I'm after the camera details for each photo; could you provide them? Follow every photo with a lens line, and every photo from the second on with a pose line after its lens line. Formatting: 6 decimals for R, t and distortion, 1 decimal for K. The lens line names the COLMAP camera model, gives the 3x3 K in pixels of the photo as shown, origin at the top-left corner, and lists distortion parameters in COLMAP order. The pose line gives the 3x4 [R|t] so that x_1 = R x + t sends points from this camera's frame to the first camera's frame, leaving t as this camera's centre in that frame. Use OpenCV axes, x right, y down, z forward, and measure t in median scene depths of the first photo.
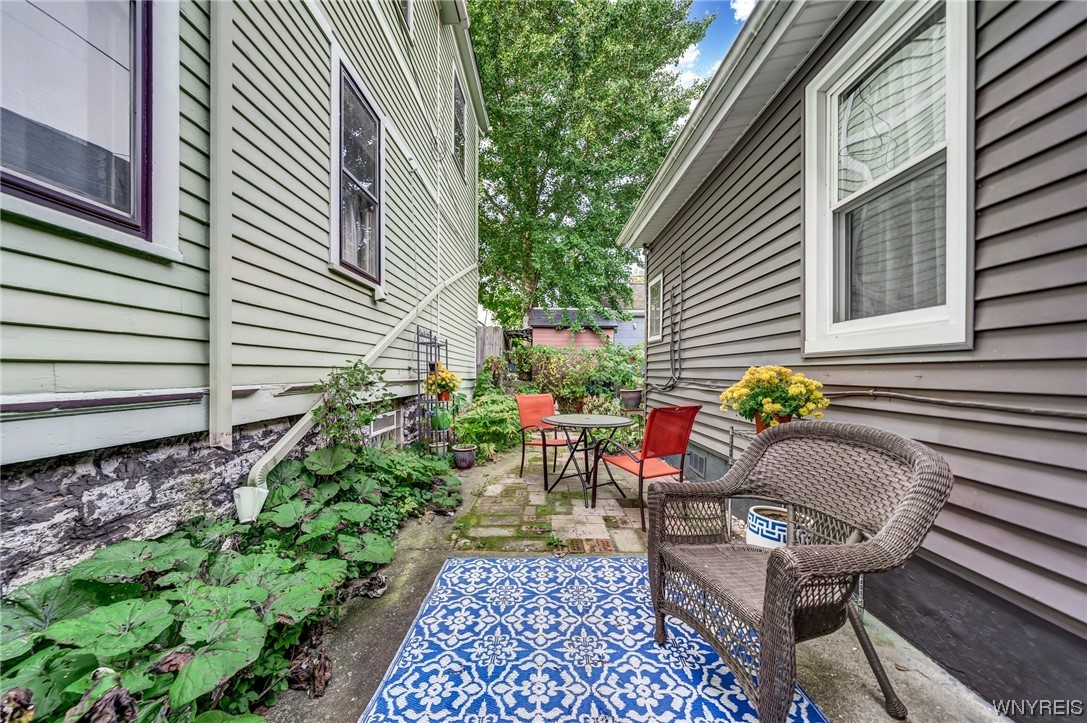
lens RADIAL K [[379.1, 0, 541.3], [0, 379.1, 358.2], [0, 0, 1]] dist [-0.005164, 0.000056]
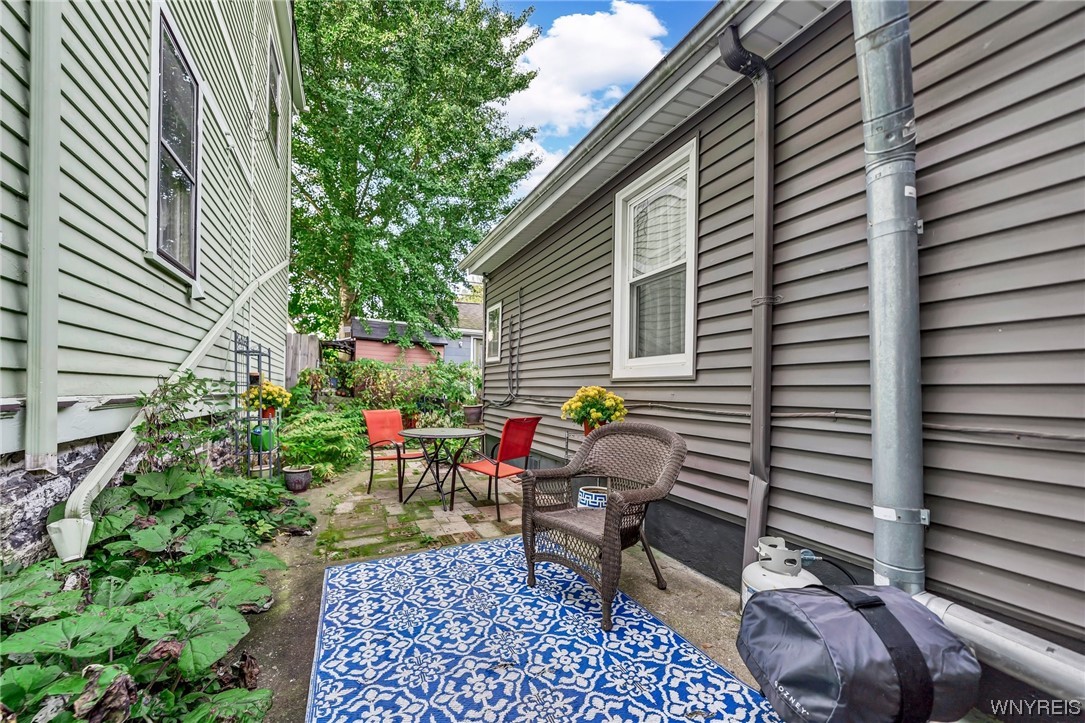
lens RADIAL K [[395.4, 0, 535.4], [0, 395.4, 355.1], [0, 0, 1]] dist [-0.006555, -0.000106]
pose [[0.893427, 0.056128, 0.445688, -0.193344], [-0.033456, 0.997722, -0.058583, -0.002086], [-0.447961, 0.037428, 0.893269, -0.174569]]
